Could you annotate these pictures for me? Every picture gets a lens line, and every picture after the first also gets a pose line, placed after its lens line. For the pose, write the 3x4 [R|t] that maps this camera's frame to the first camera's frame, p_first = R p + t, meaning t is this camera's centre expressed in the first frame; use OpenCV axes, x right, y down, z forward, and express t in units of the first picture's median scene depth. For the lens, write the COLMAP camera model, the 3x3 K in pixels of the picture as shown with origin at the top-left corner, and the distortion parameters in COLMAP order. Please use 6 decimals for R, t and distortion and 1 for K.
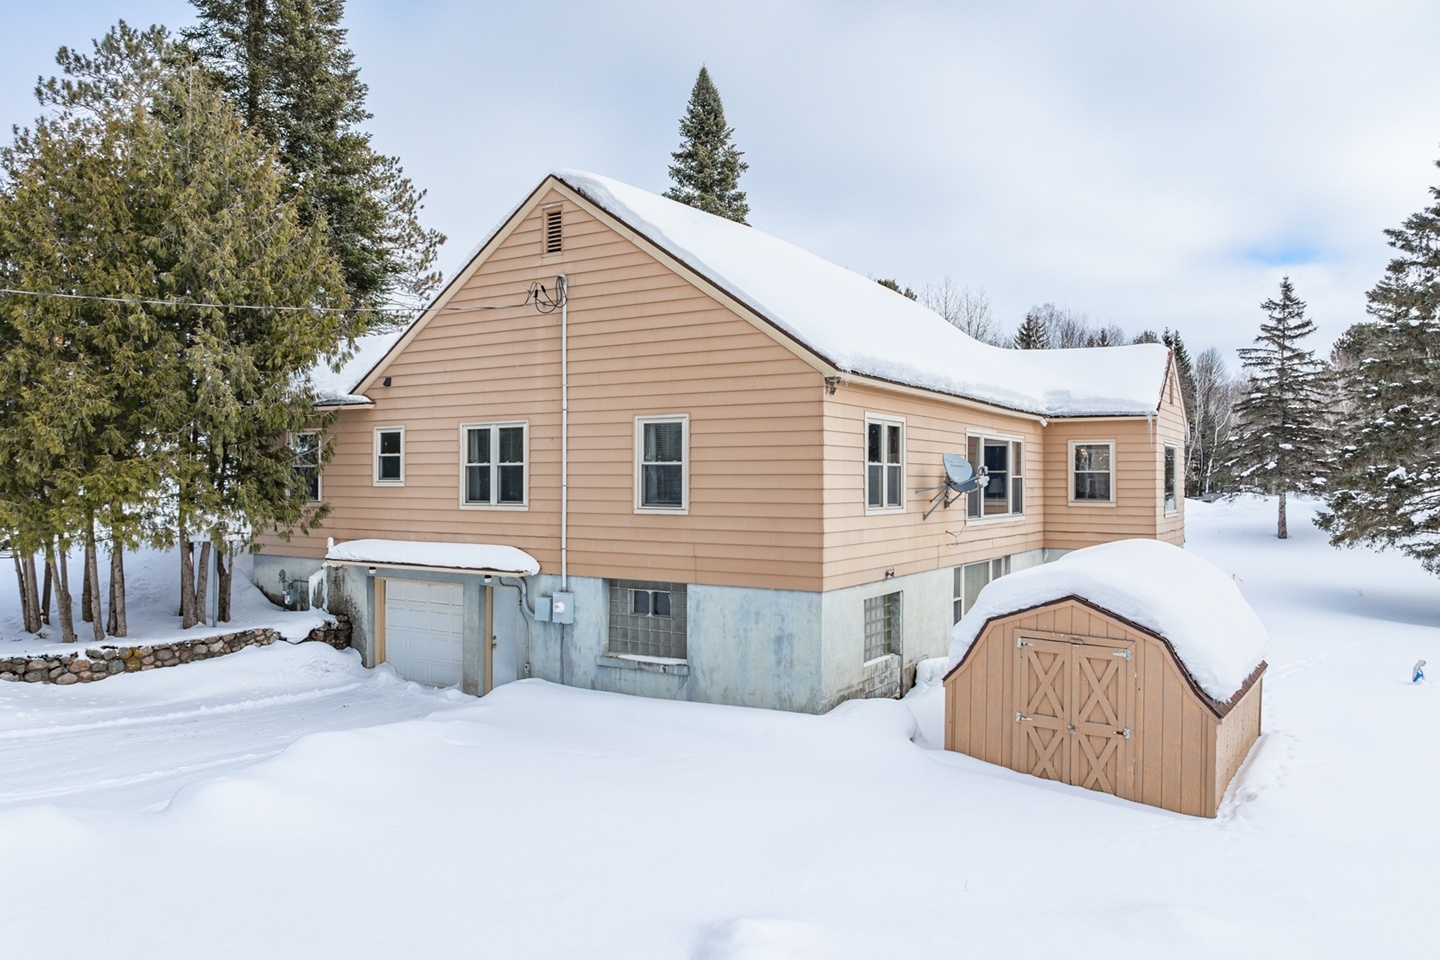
lens RADIAL K [[1005.9, 0, 720.0], [0, 1005.9, 480.0], [0, 0, 1]] dist [-0.076955, 0.045182]
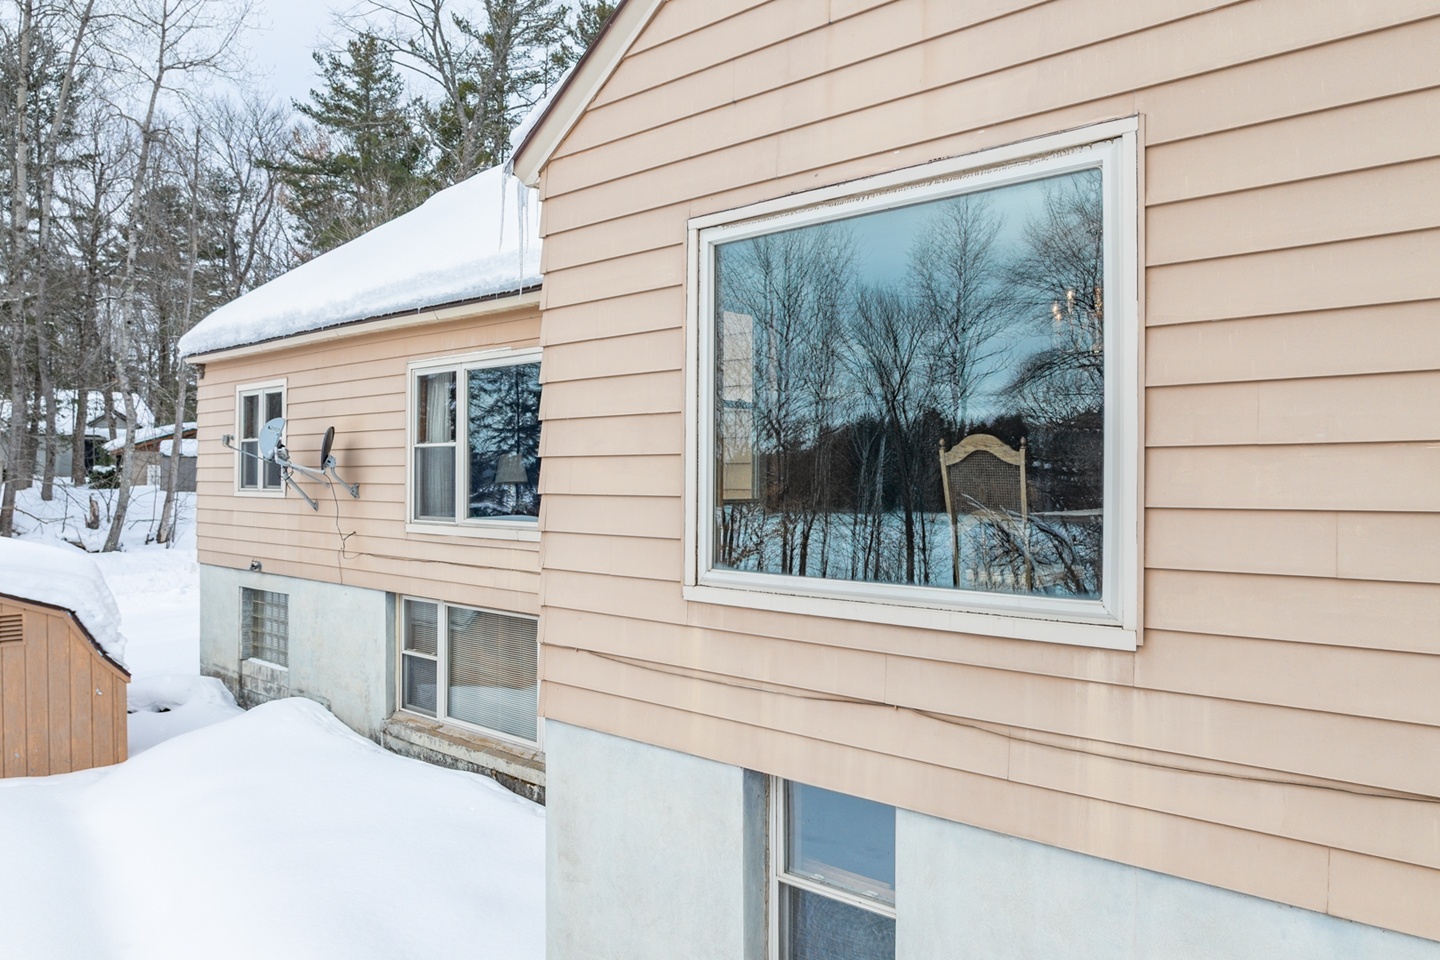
lens RADIAL K [[1005.9, 0, 720.0], [0, 1005.9, 480.0], [0, 0, 1]] dist [-0.076955, 0.045182]
pose [[-0.141252, -0.001832, -0.989972, 0.890343], [-0.001385, 0.999998, -0.001653, 0.018850], [0.989973, 0.001137, -0.141254, 1.409314]]
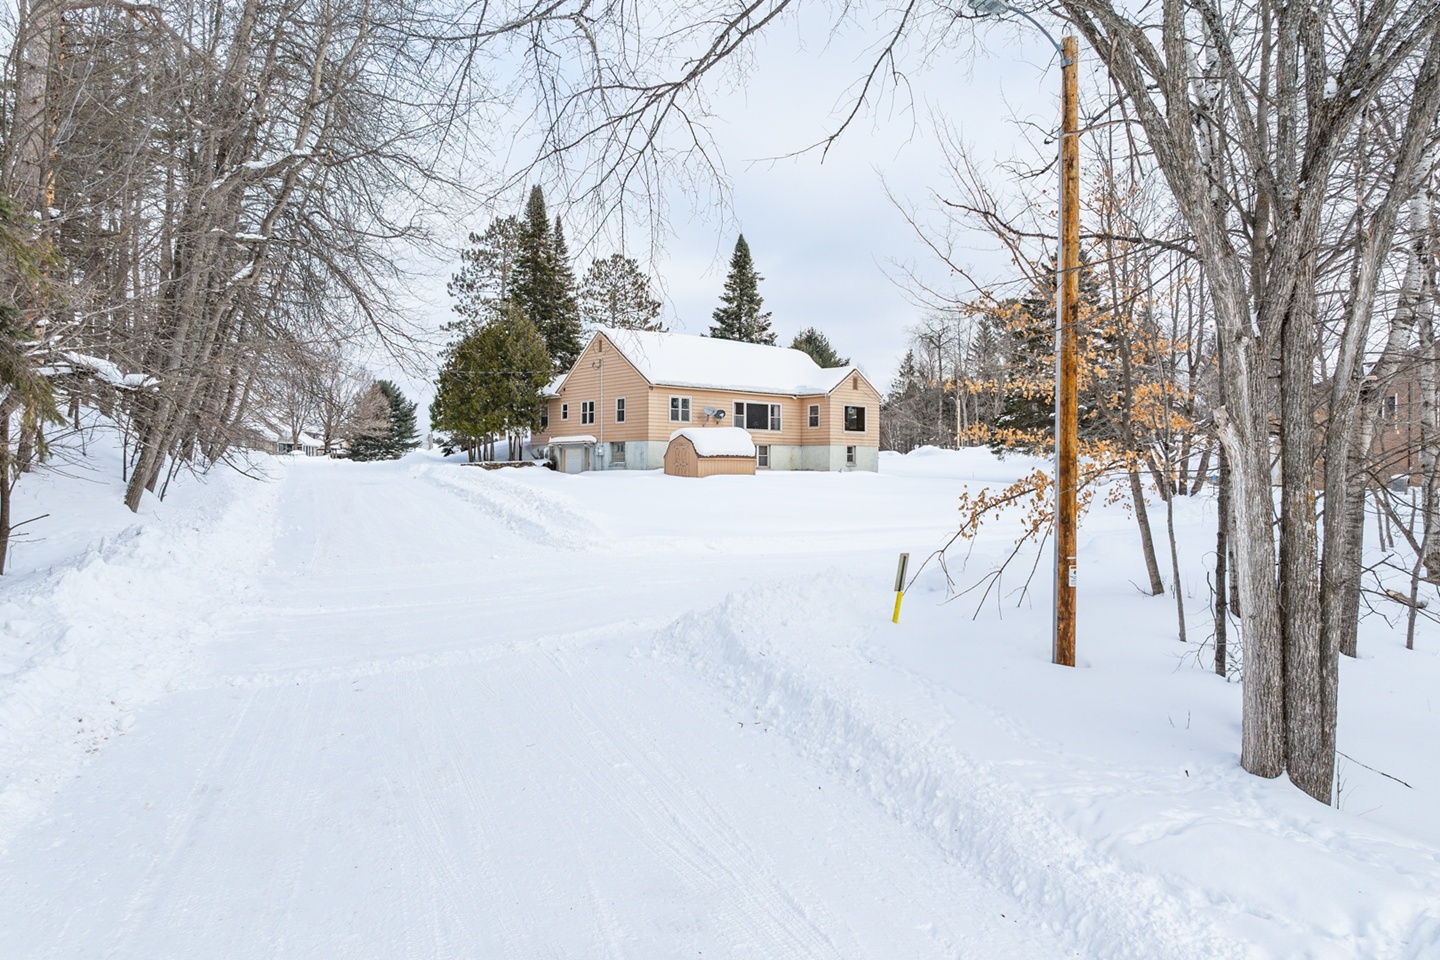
lens RADIAL K [[1005.9, 0, 720.0], [0, 1005.9, 480.0], [0, 0, 1]] dist [-0.076955, 0.045182]
pose [[0.944489, 0.004014, -0.328519, 1.382063], [-0.002401, 0.999983, 0.005314, 0.203191], [0.328535, -0.004230, 0.944482, -2.194227]]
